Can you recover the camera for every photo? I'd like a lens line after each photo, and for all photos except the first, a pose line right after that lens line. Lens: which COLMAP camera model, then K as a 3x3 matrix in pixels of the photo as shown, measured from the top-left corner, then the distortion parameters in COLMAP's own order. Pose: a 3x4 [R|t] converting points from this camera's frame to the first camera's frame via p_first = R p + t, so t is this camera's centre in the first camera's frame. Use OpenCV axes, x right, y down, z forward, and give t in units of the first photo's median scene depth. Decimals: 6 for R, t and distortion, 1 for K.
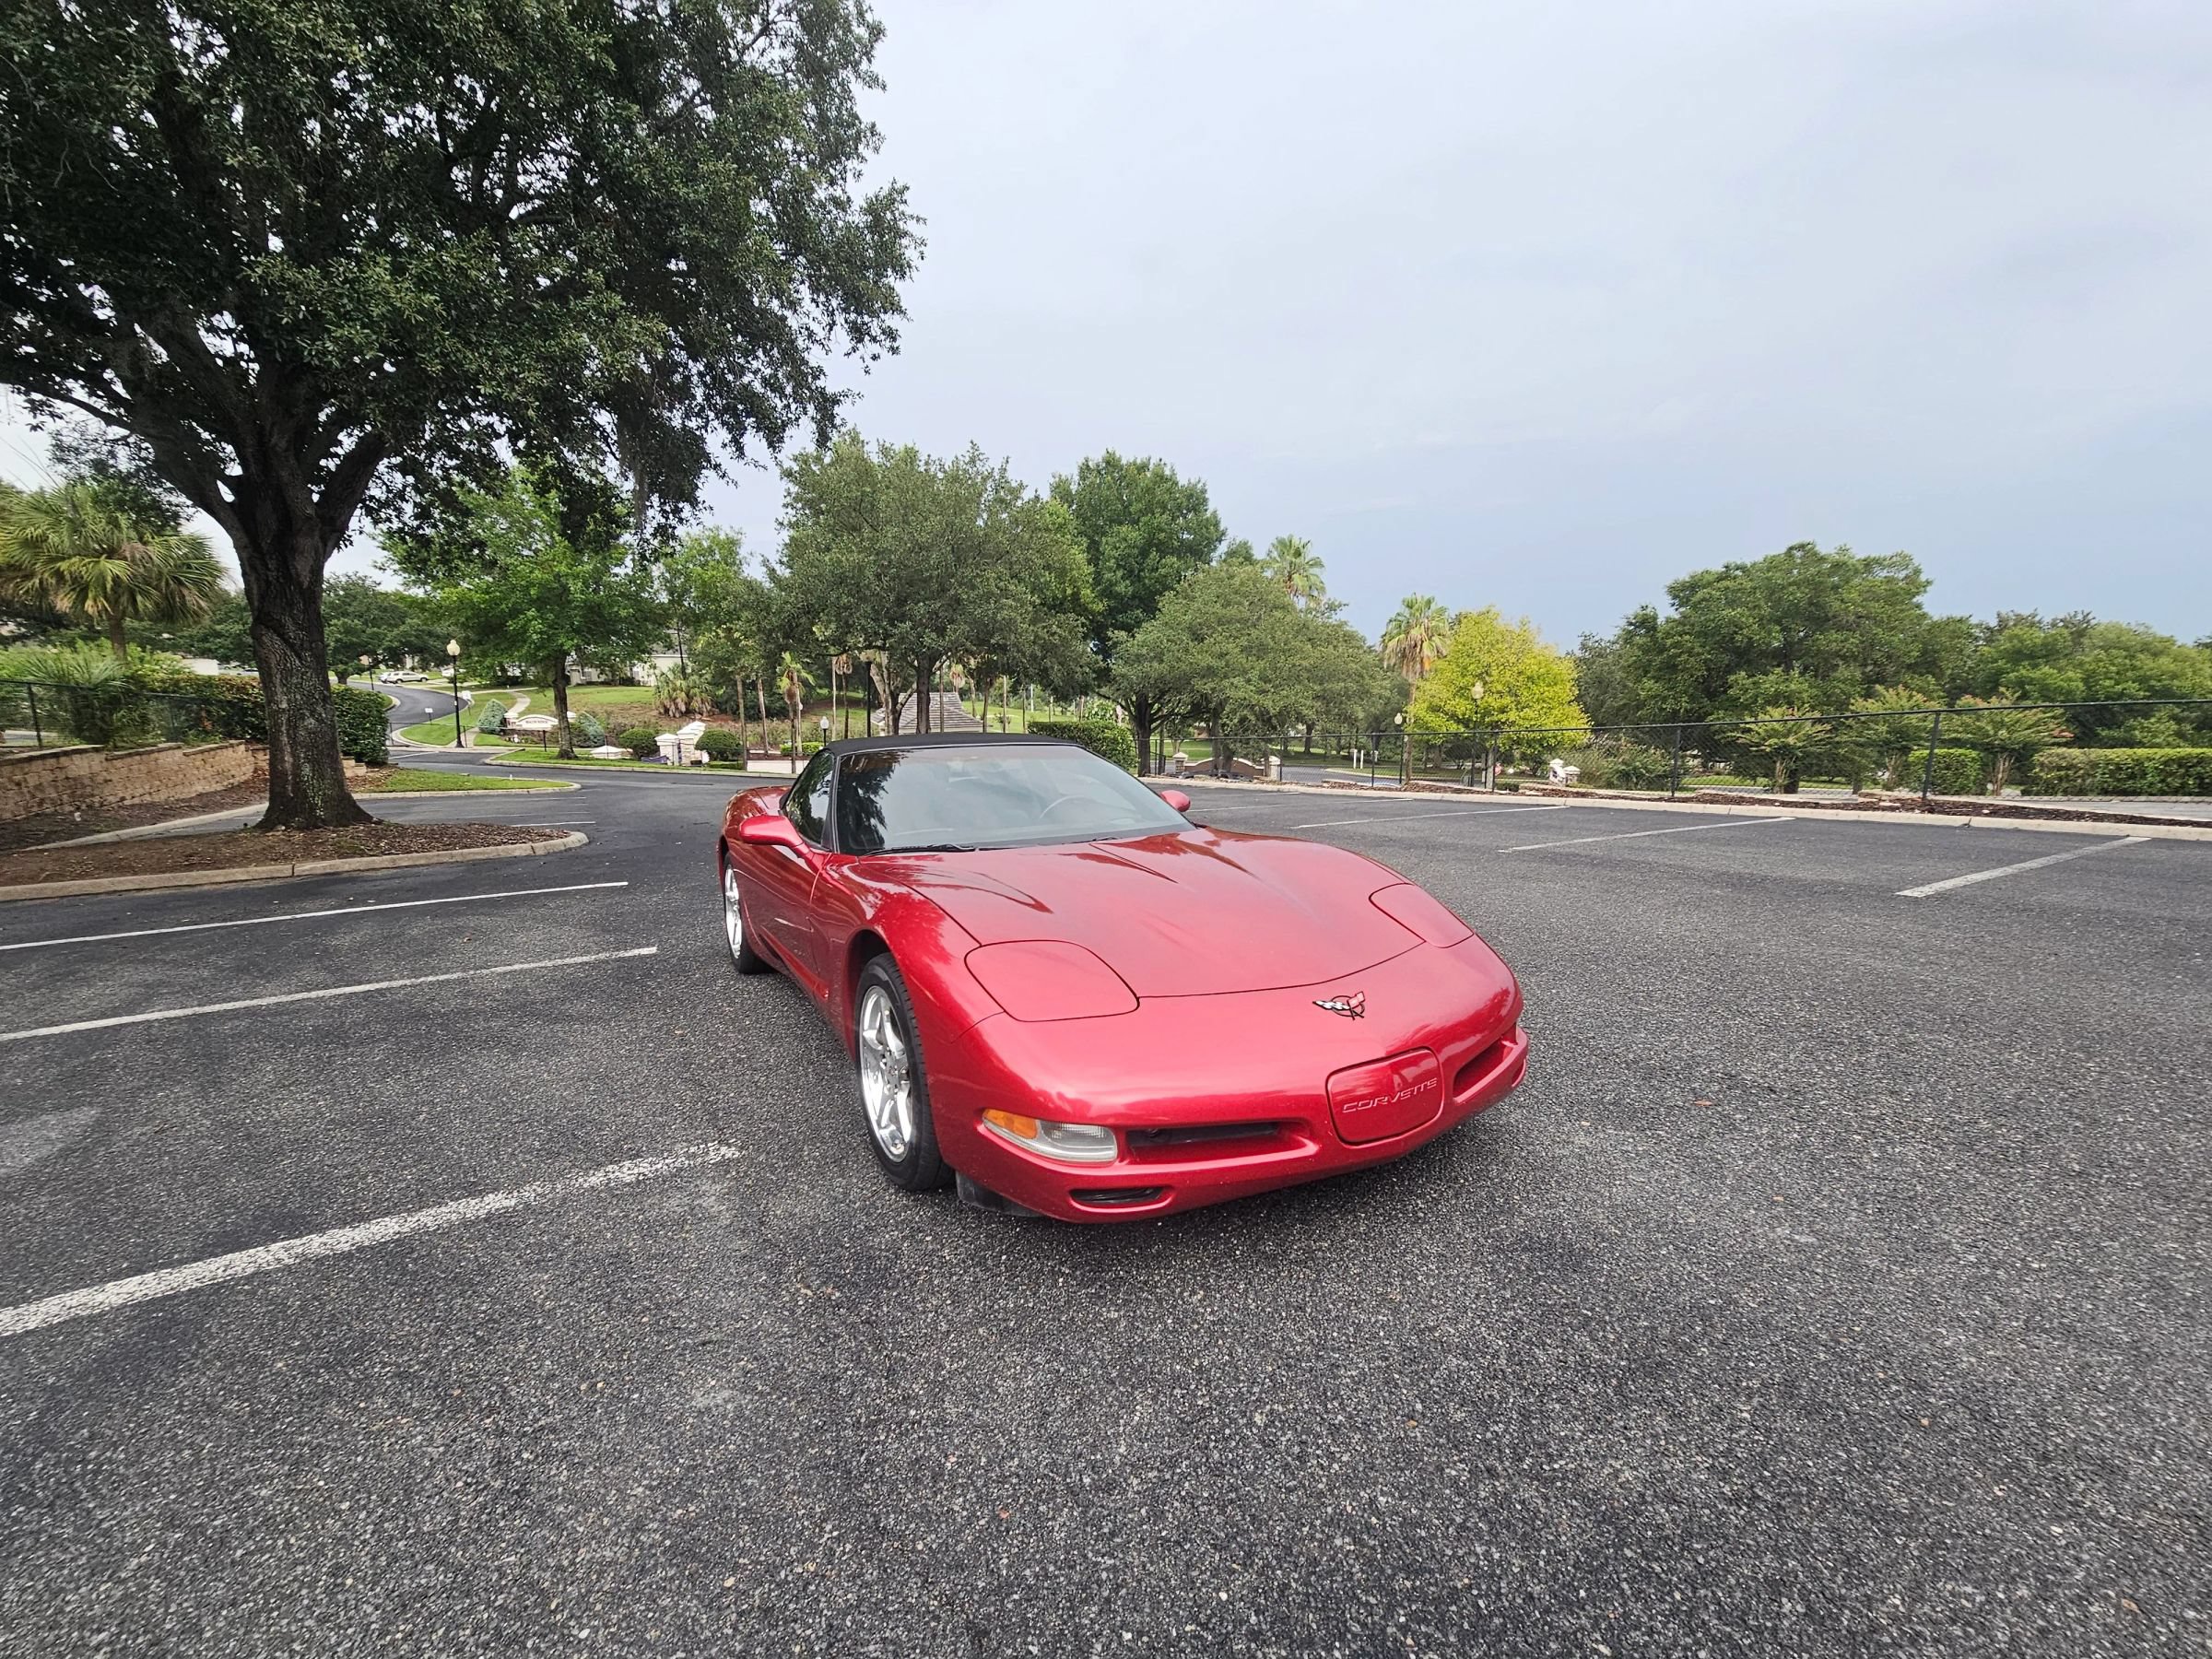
lens RADIAL K [[901.6, 0, 1103.7], [0, 901.6, 833.8], [0, 0, 1]] dist [-0.000282, -0.000819]
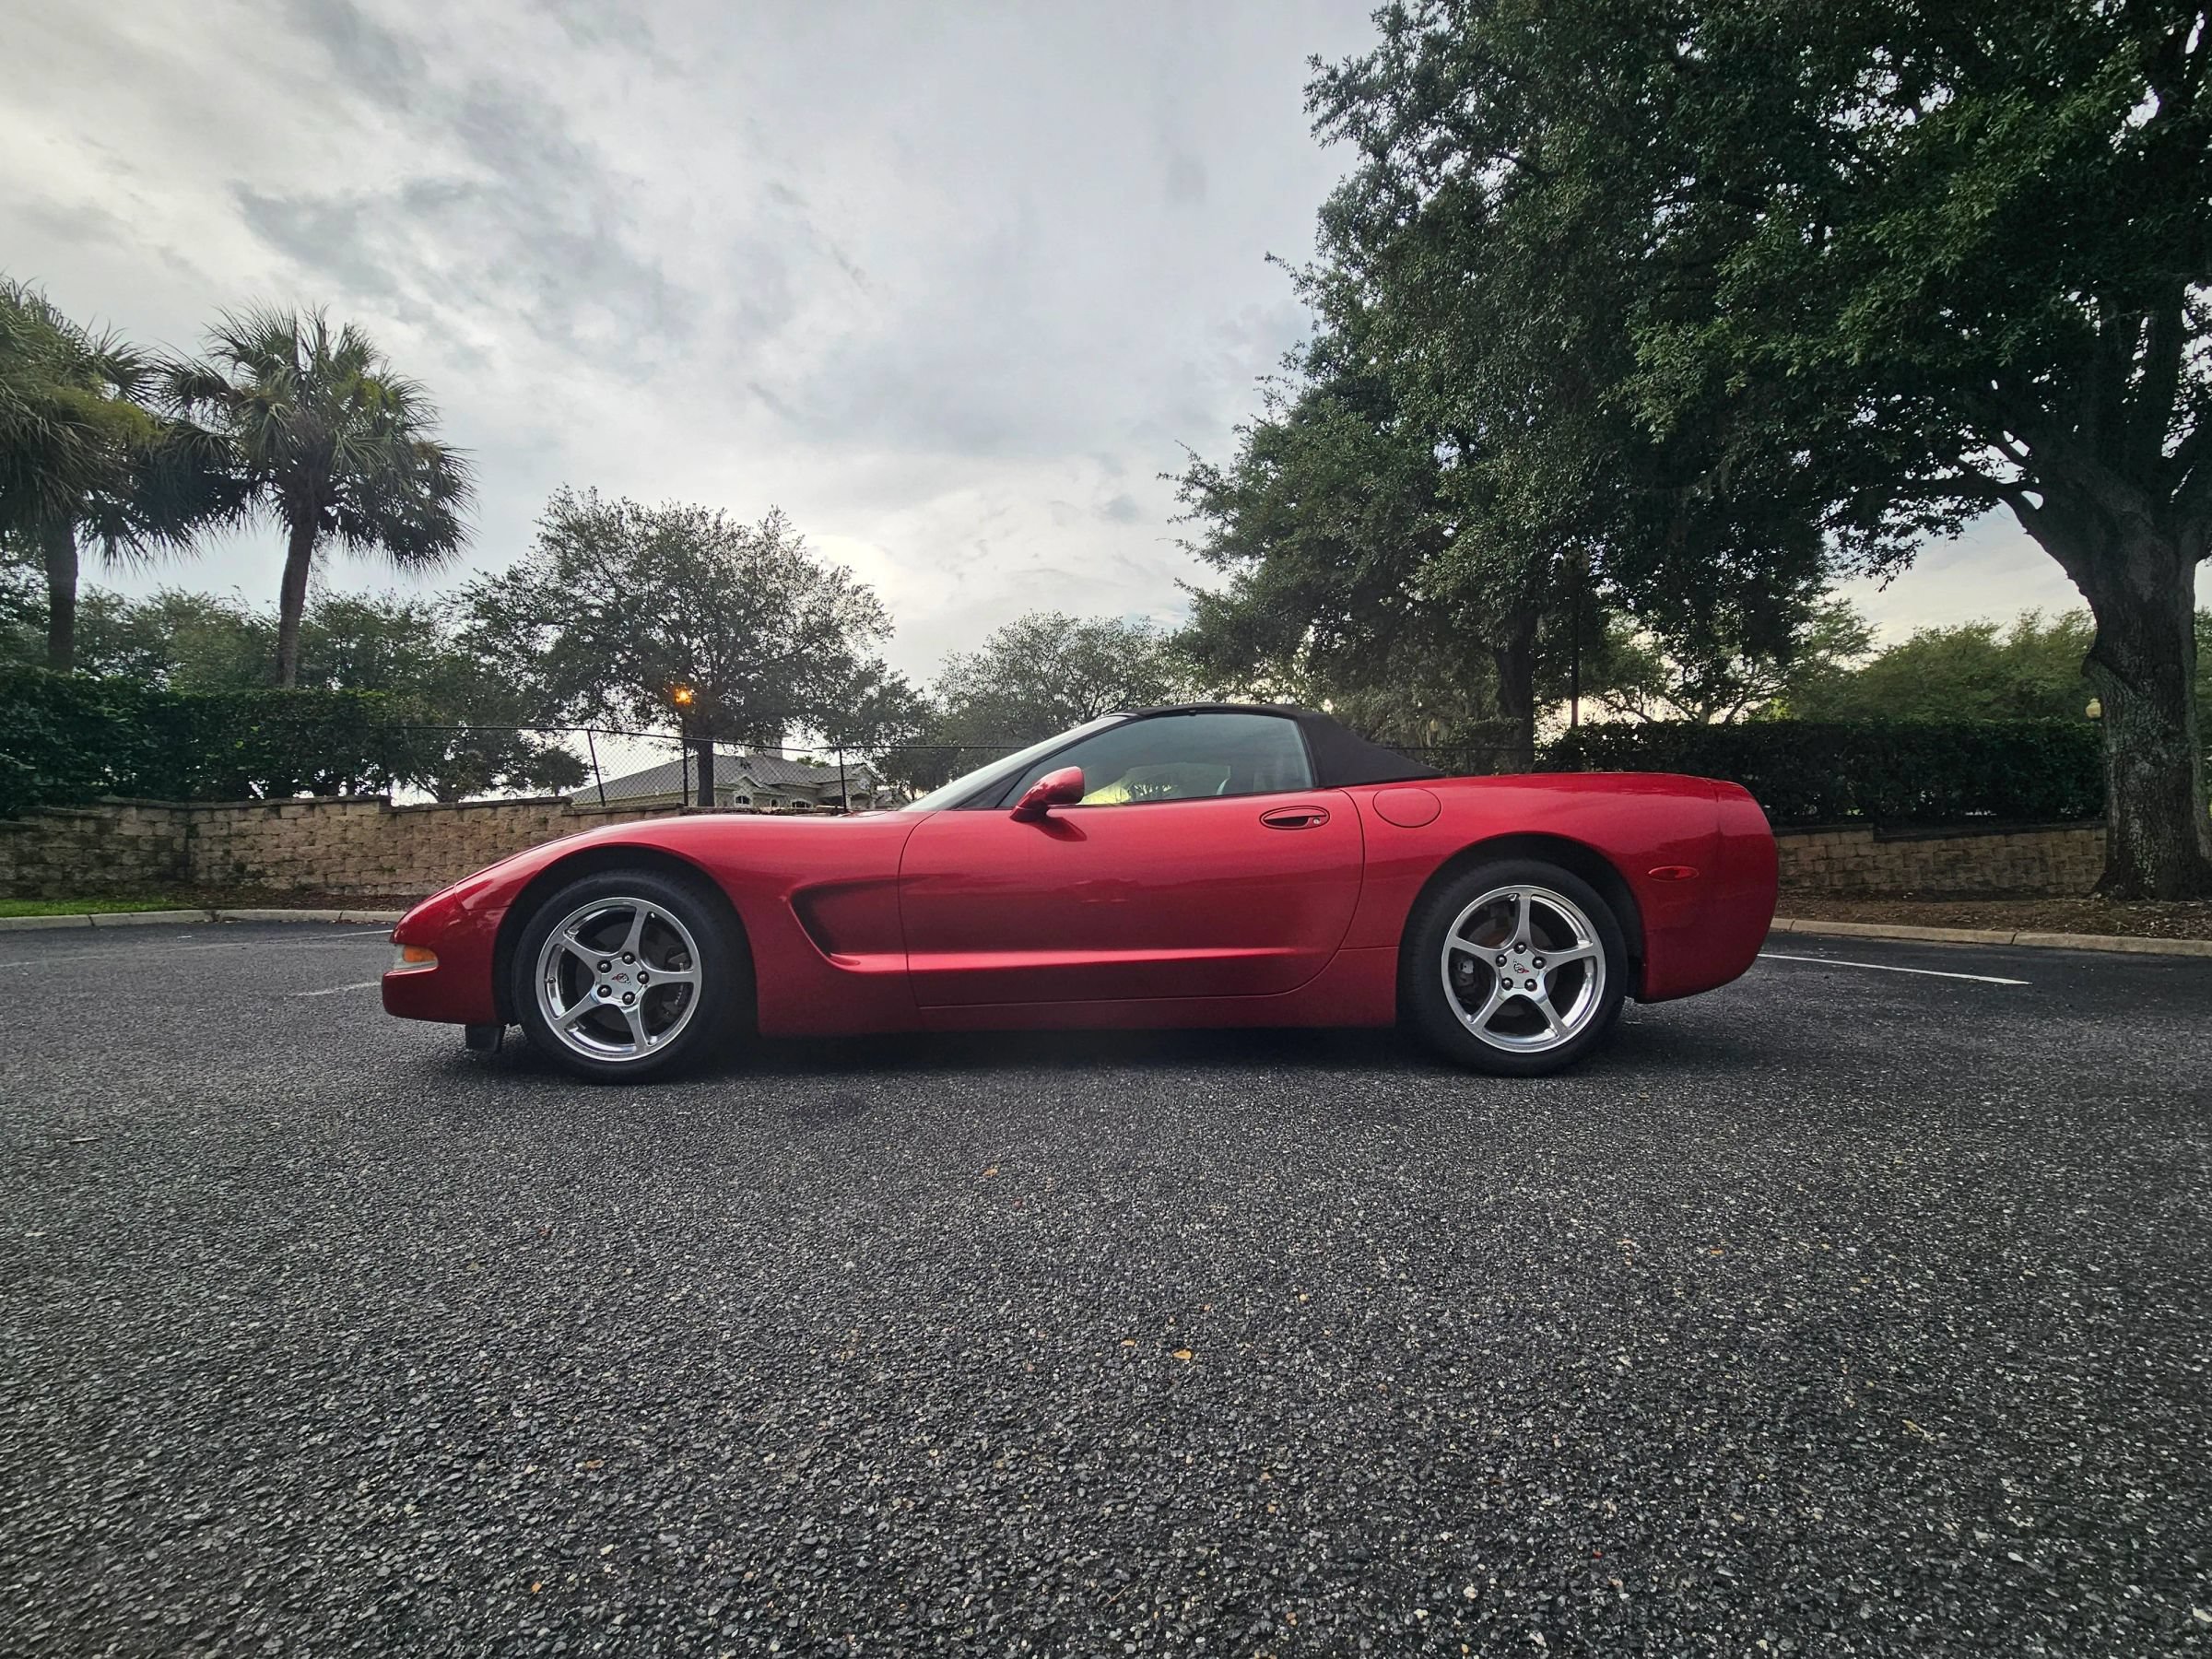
lens RADIAL K [[905.5, 0, 1099.7], [0, 905.5, 828.6], [0, 0, 1]] dist [0.000874, -0.001327]
pose [[-0.479867, -0.020262, -0.877107, 0.078367], [-0.084496, 0.996153, 0.023216, -0.002855], [0.873263, 0.085253, -0.479733, 0.172516]]
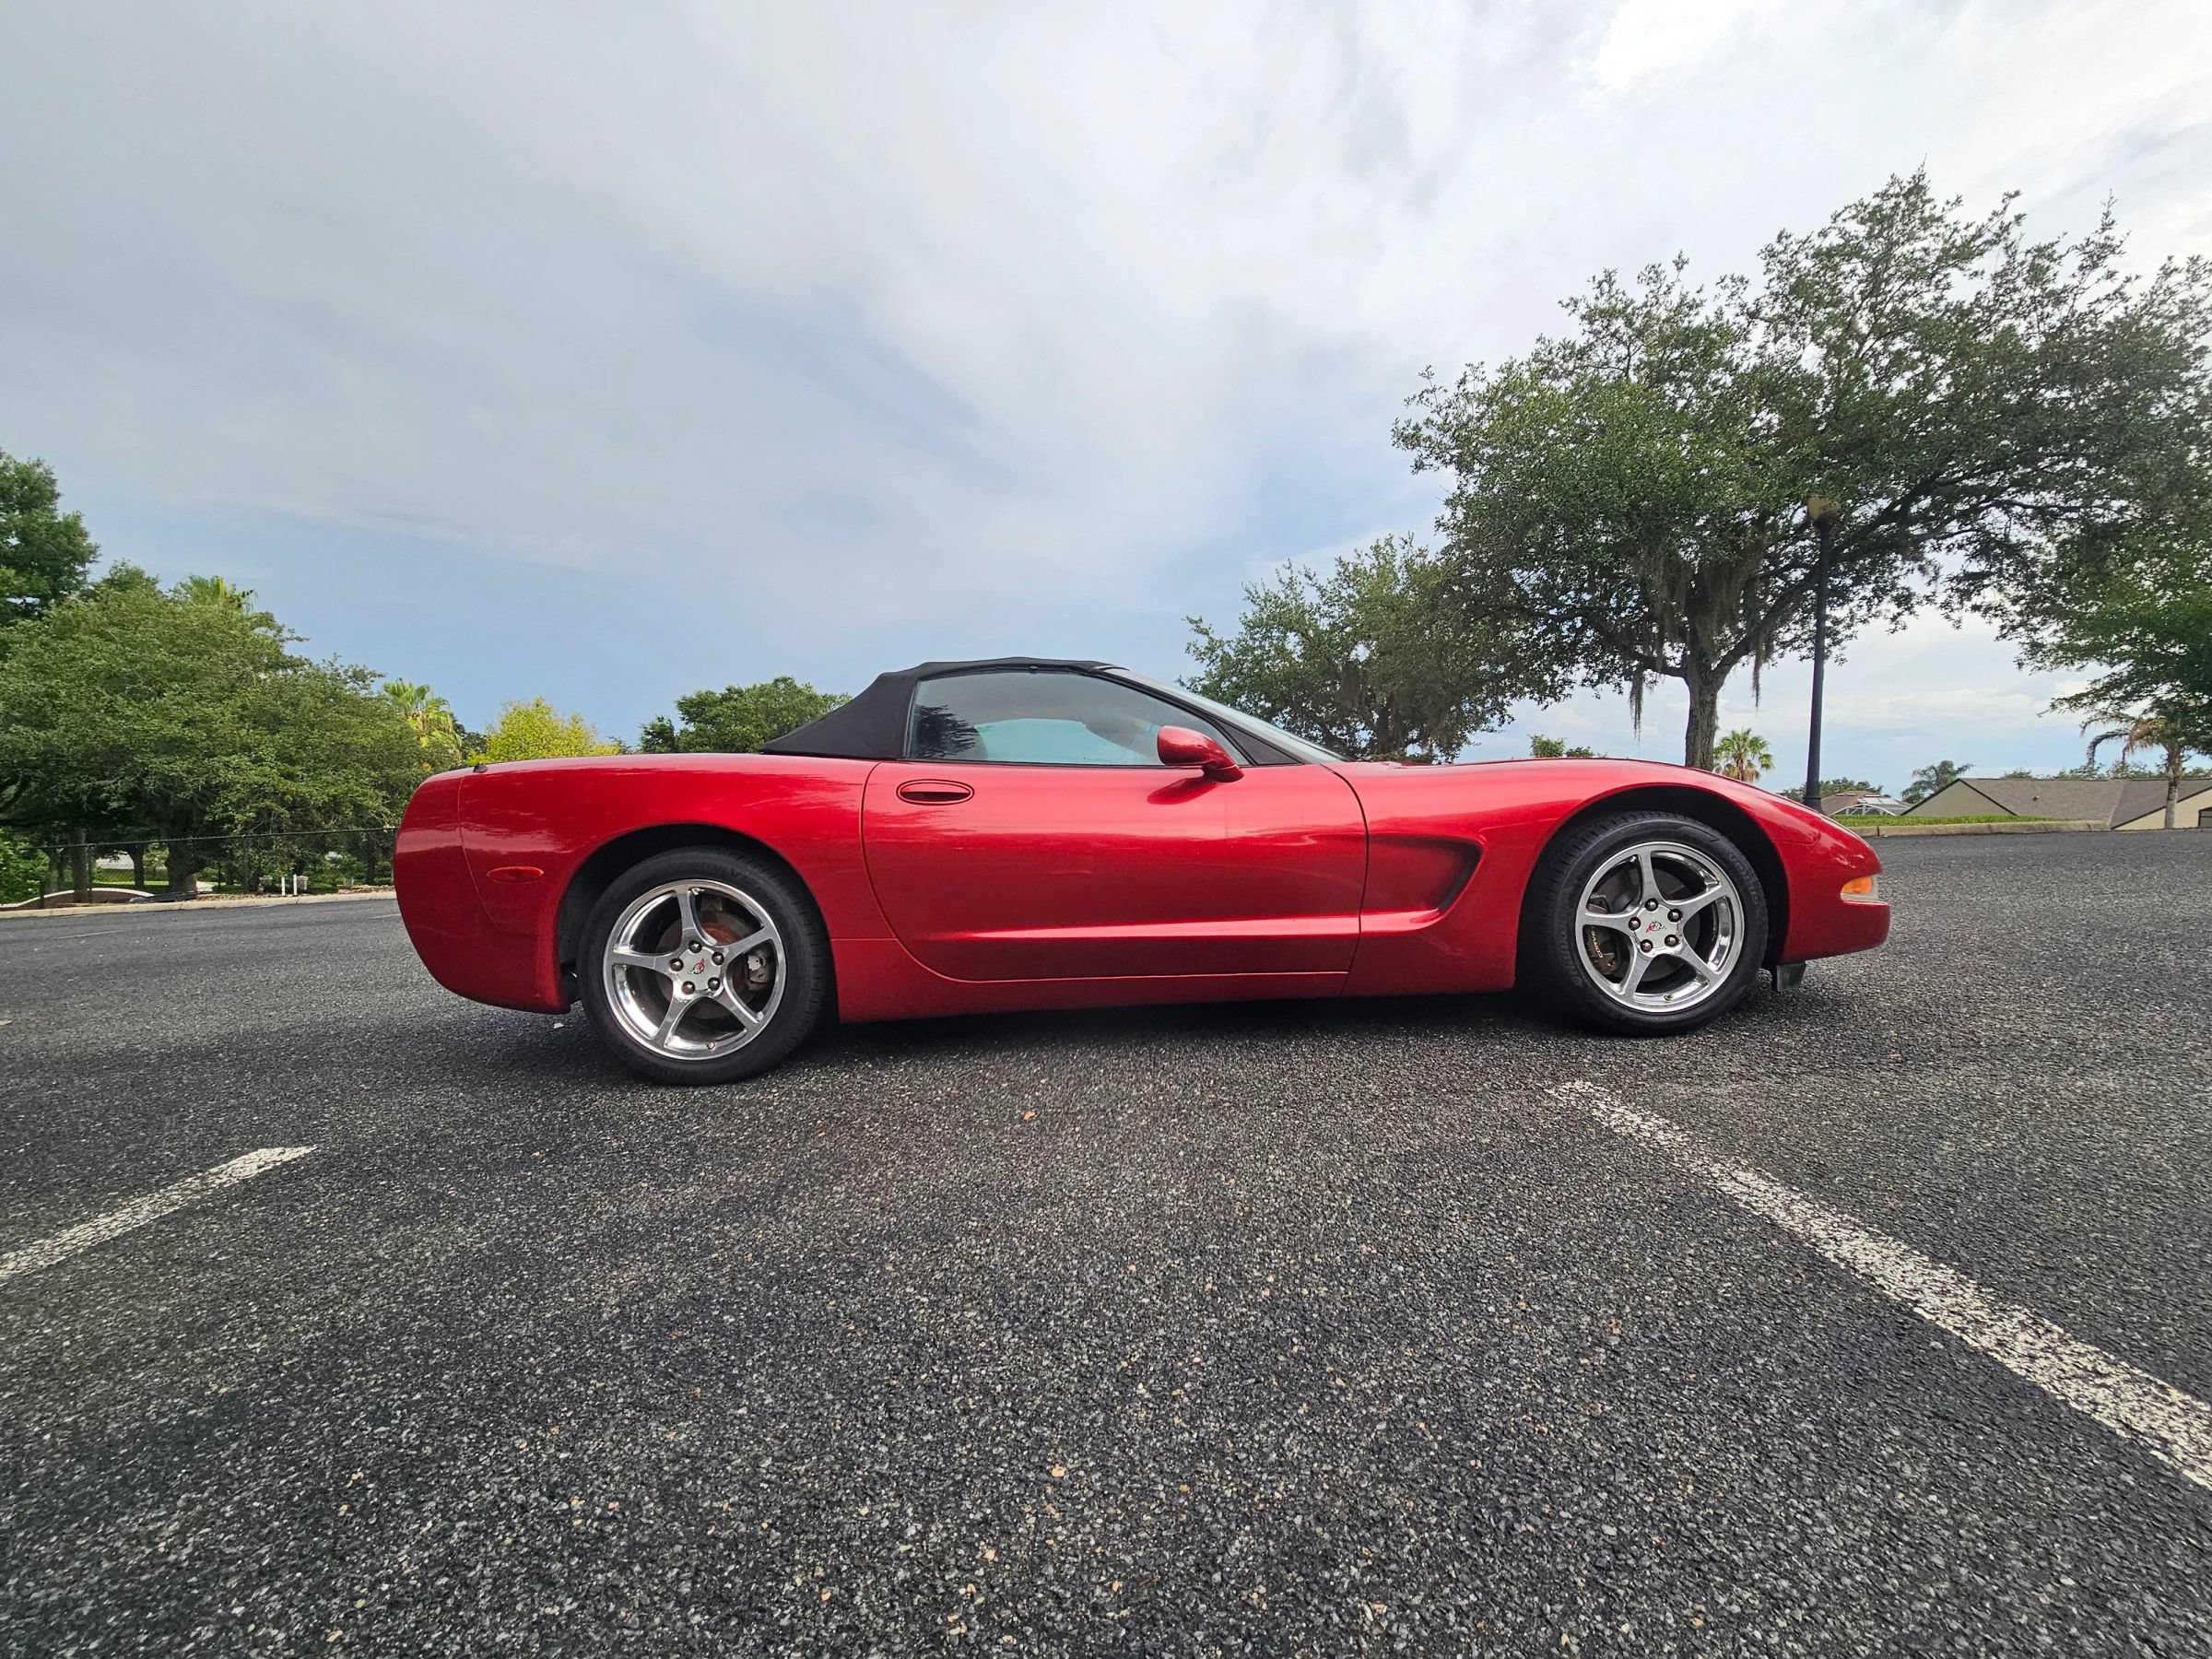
lens RADIAL K [[901.6, 0, 1103.7], [0, 901.6, 833.8], [0, 0, 1]] dist [-0.000282, -0.000819]
pose [[0.492201, -0.022709, 0.870185, -0.104325], [0.134307, 0.989670, -0.050140, 0.009365], [-0.860058, 0.141551, 0.490167, 0.074729]]
